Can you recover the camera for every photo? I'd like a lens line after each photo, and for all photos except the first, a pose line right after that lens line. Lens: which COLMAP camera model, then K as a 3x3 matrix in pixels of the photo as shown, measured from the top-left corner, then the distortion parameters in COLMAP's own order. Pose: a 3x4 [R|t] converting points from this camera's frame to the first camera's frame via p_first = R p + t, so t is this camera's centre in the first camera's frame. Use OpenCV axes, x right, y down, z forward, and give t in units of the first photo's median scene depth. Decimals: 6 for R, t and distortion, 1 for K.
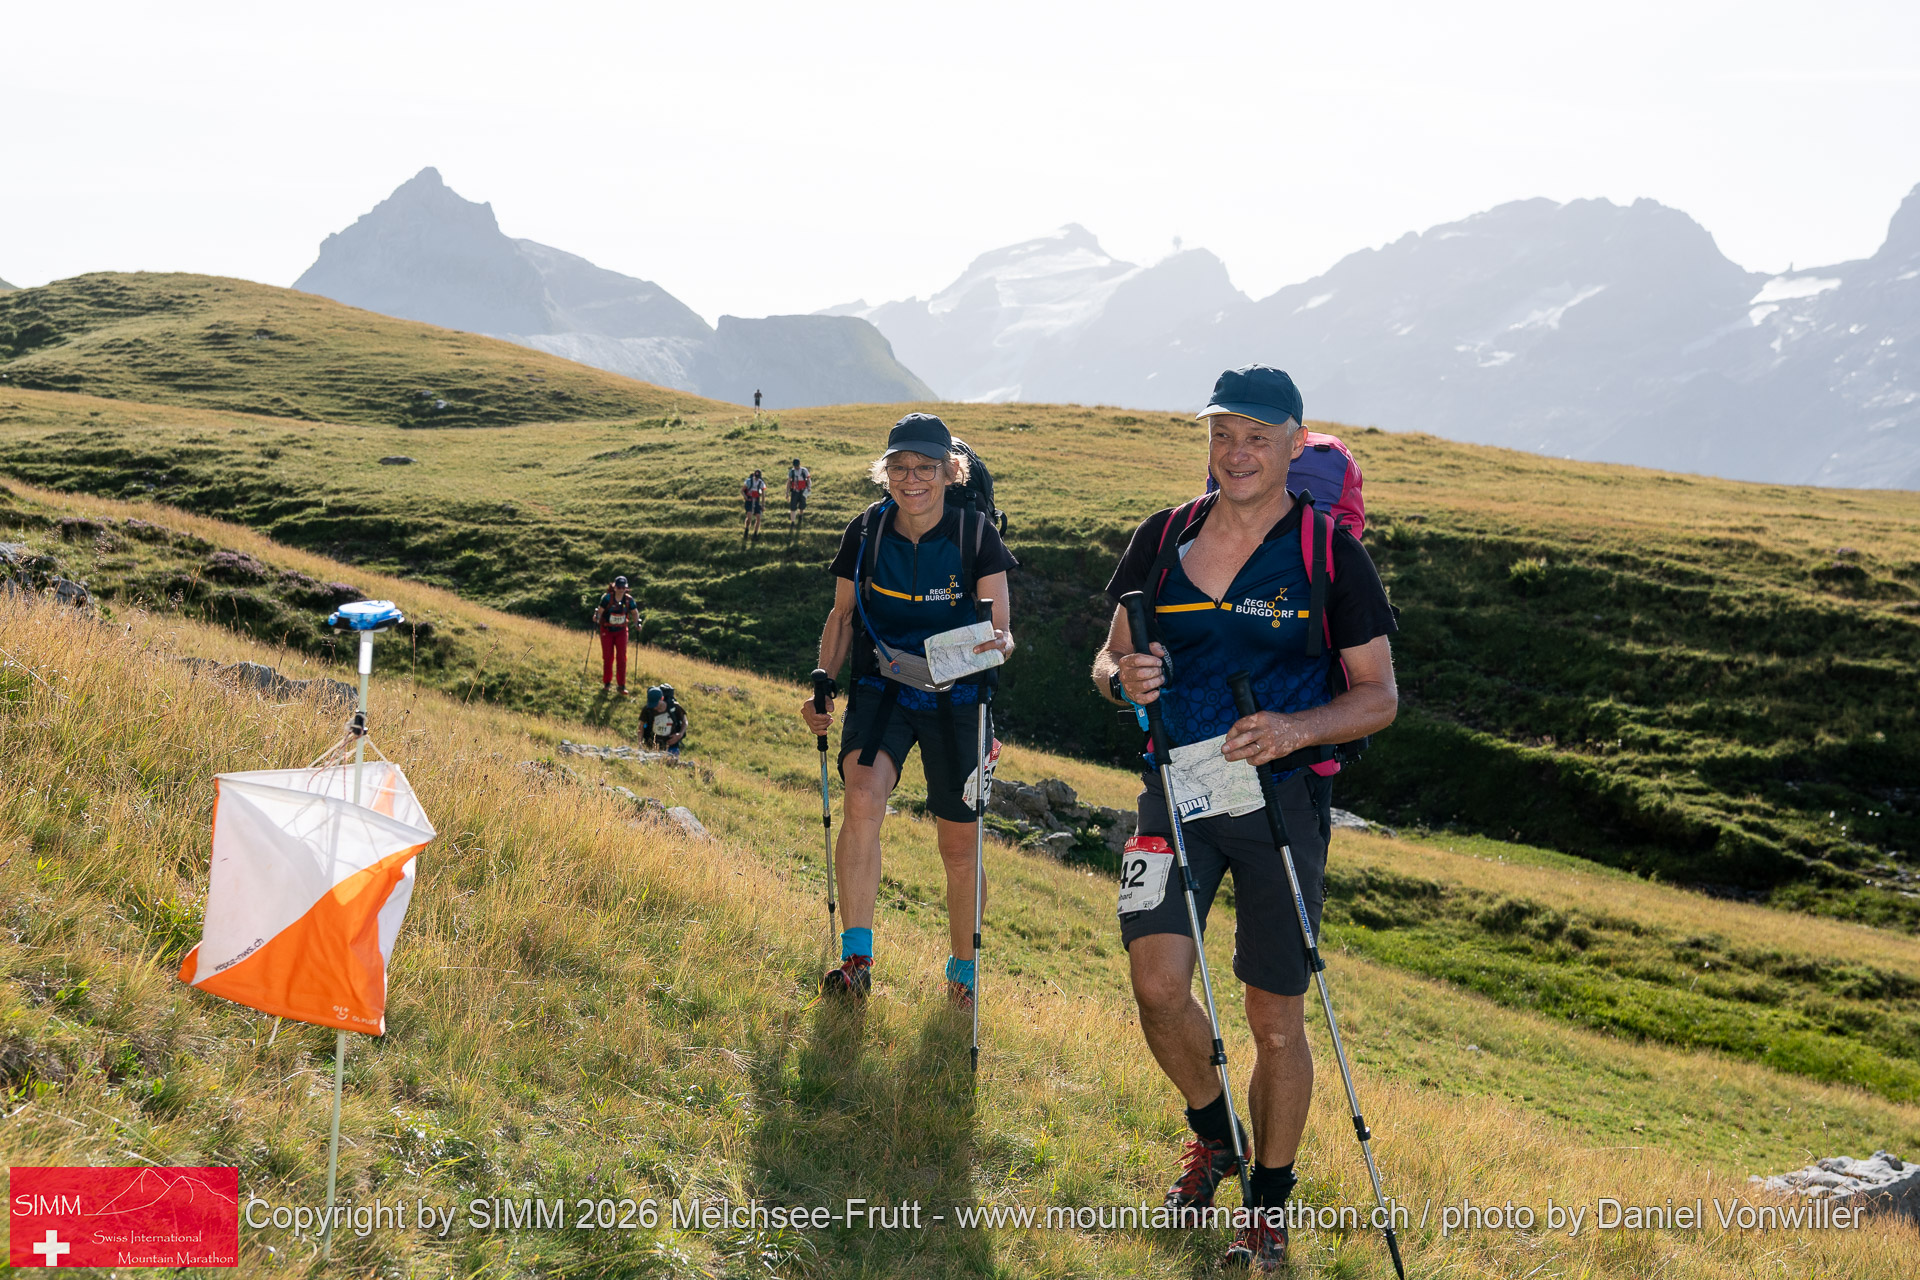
lens RADIAL K [[2897.4, 0, 894.4], [0, 2897.4, 600.1], [0, 0, 1]] dist [0.115957, 0.000000]
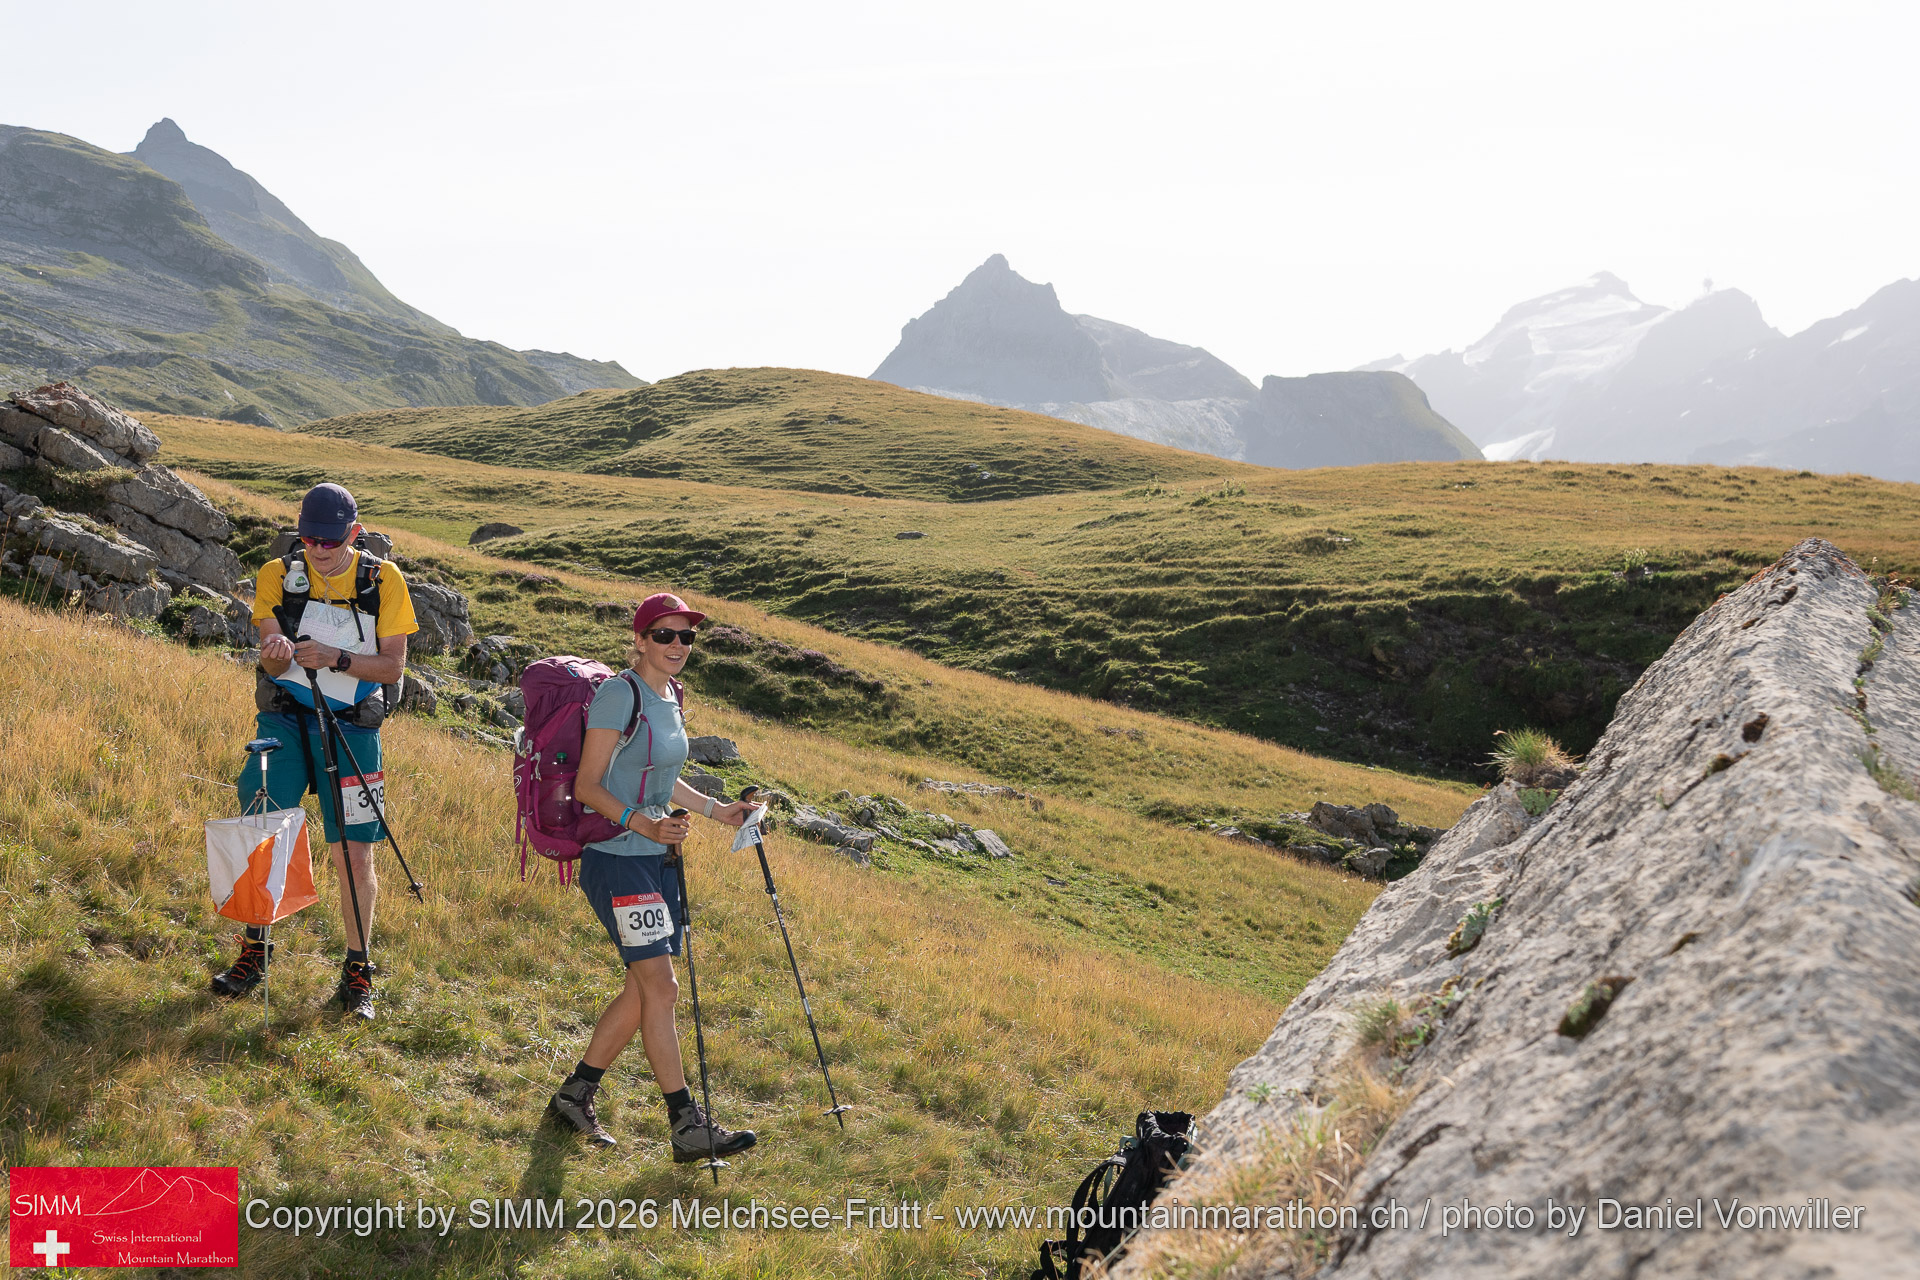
lens RADIAL K [[2672.0, 0, 938.4], [0, 2672.0, 644.5], [0, 0, 1]] dist [0.114192, 0.000000]
pose [[0.982647, -0.025816, -0.183680, 0.043648], [0.026004, 0.999661, -0.001387, -0.003372], [0.183653, -0.003414, 0.982985, -0.058883]]
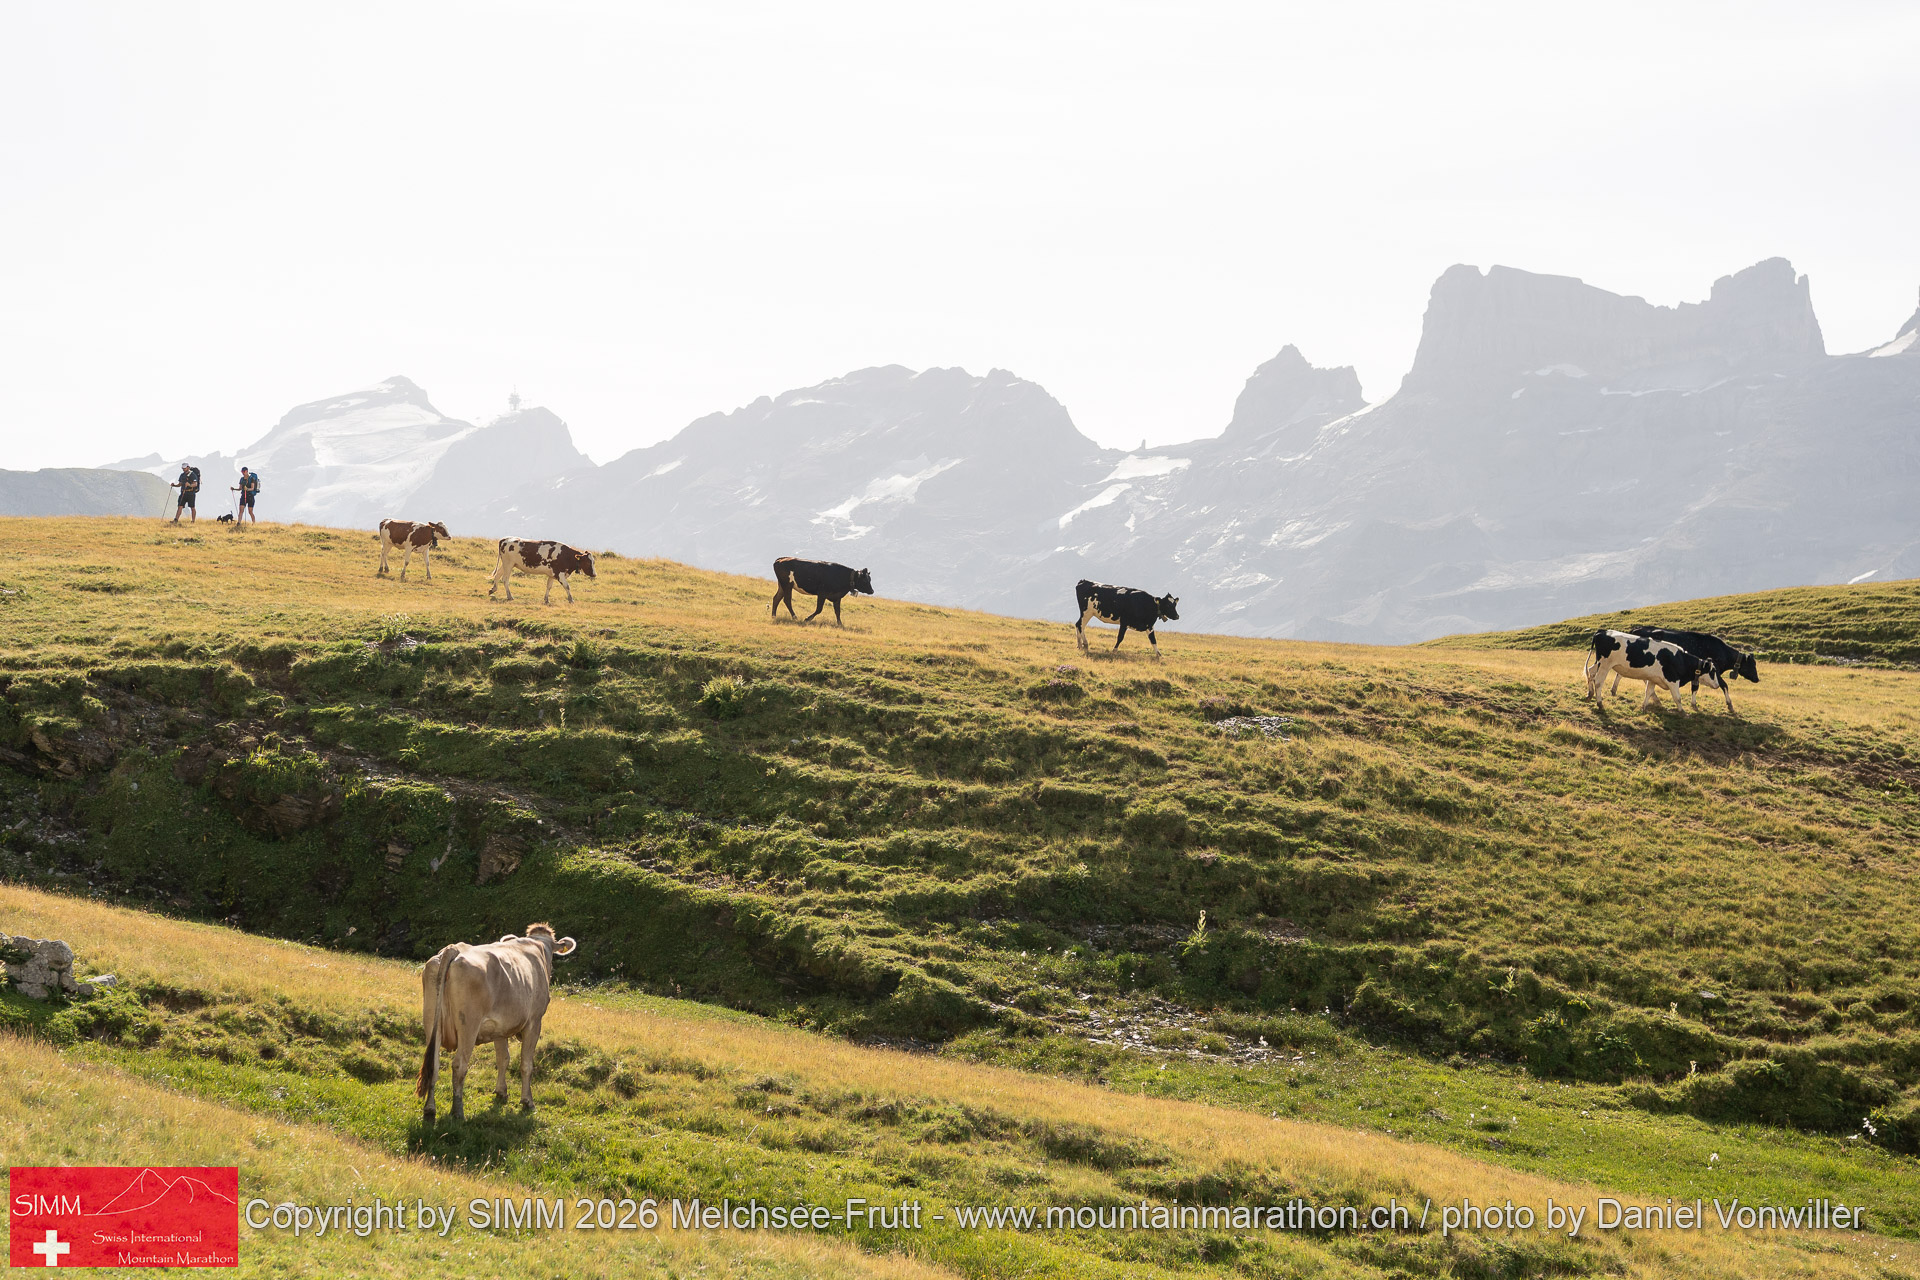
lens RADIAL K [[3134.1, 0, 960.8], [0, 3134.1, 645.6], [0, 0, 1]] dist [0.159144, 0.000000]
pose [[0.972088, 0.006553, 0.234525, 0.062199], [0.004252, 0.998954, -0.045536, 0.018208], [-0.234578, 0.045262, 0.971043, 0.068231]]
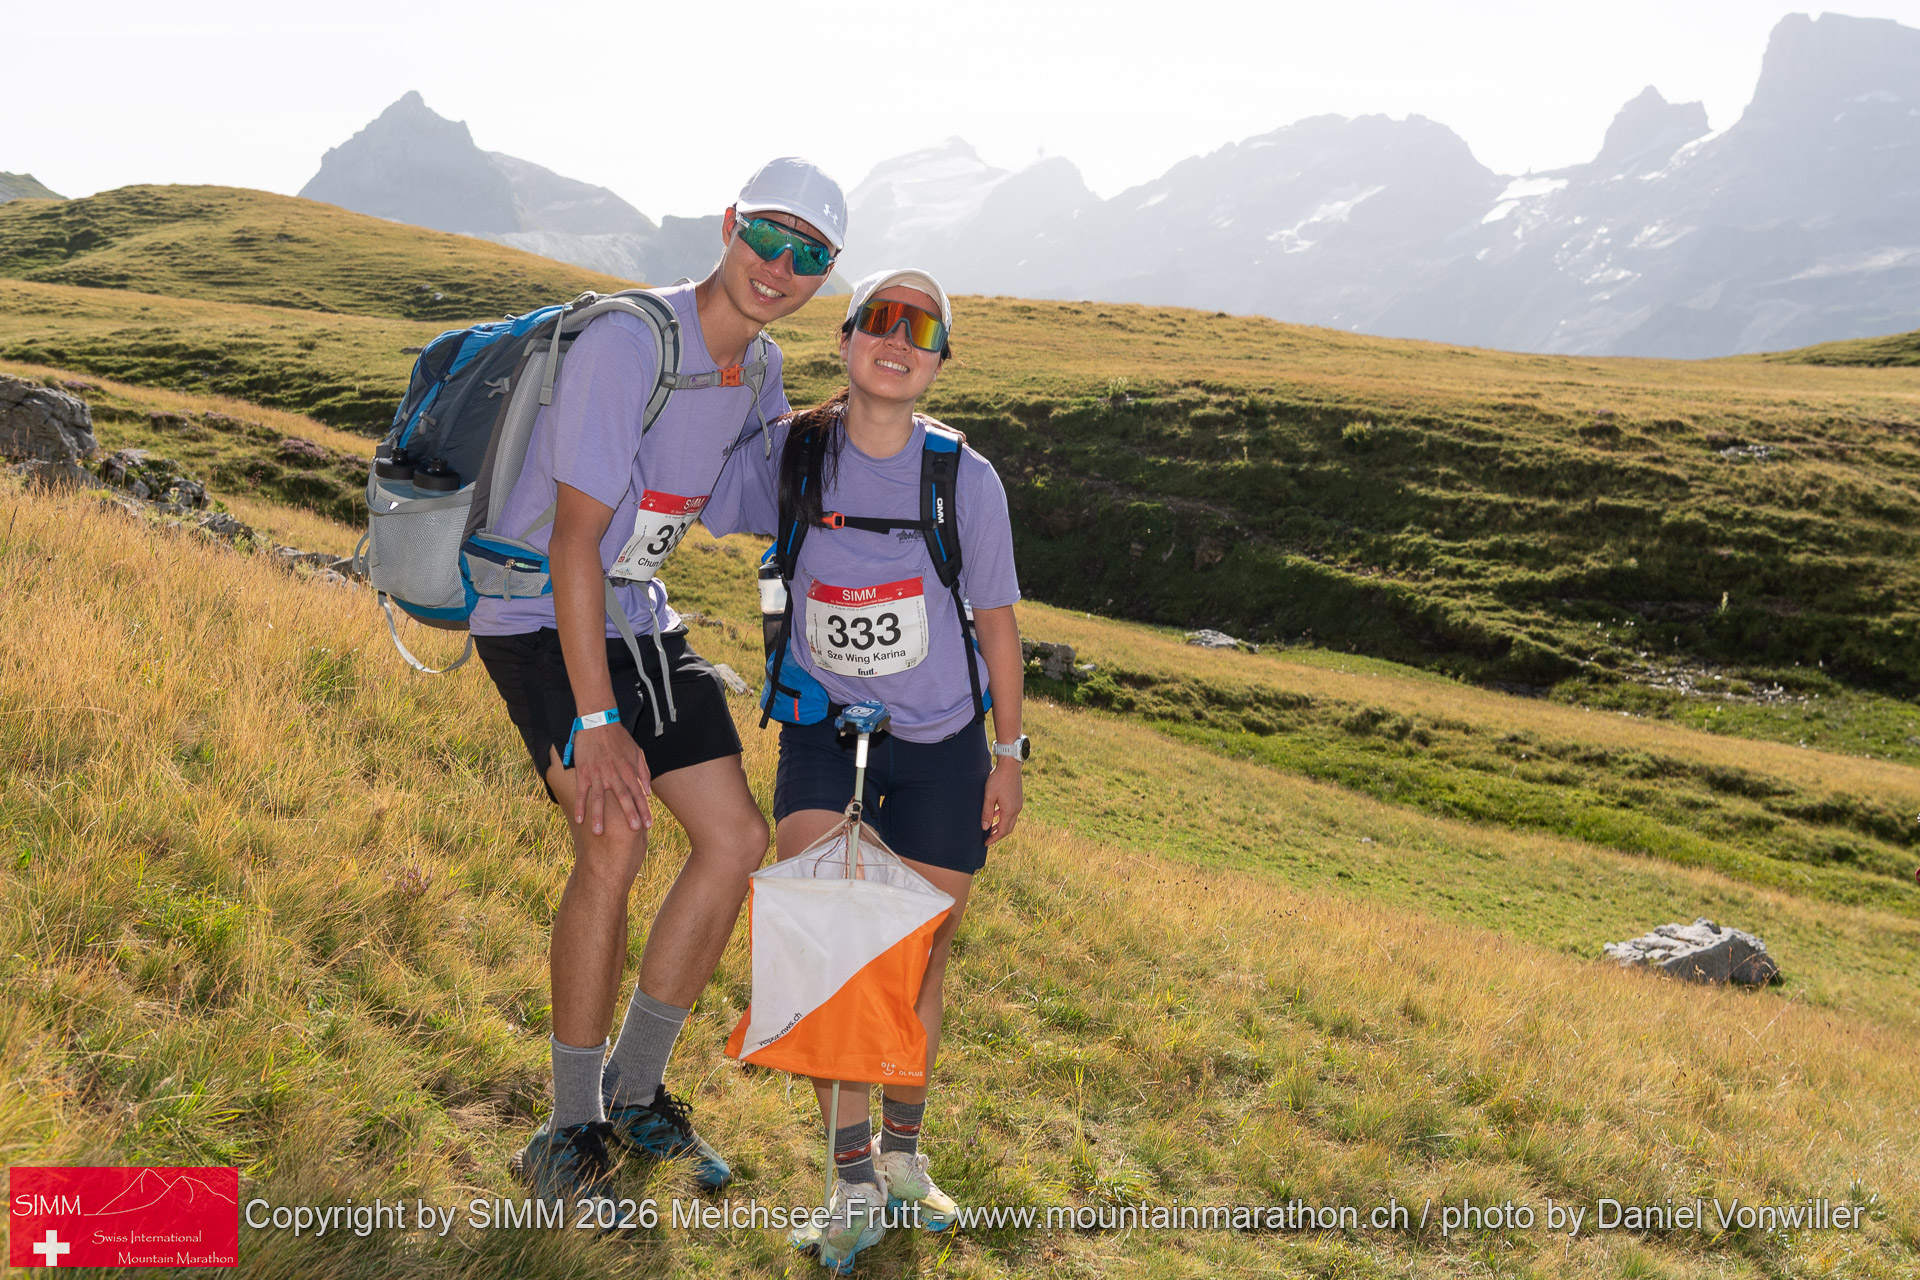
lens RADIAL K [[2359.5, 0, 1005.0], [0, 2359.5, 649.2], [0, 0, 1]] dist [0.055983, 0.000000]
pose [[0.996636, -0.023398, 0.078543, -0.011755], [0.016682, 0.996232, 0.085107, -0.005762], [-0.080238, -0.083510, 0.993271, 0.005648]]
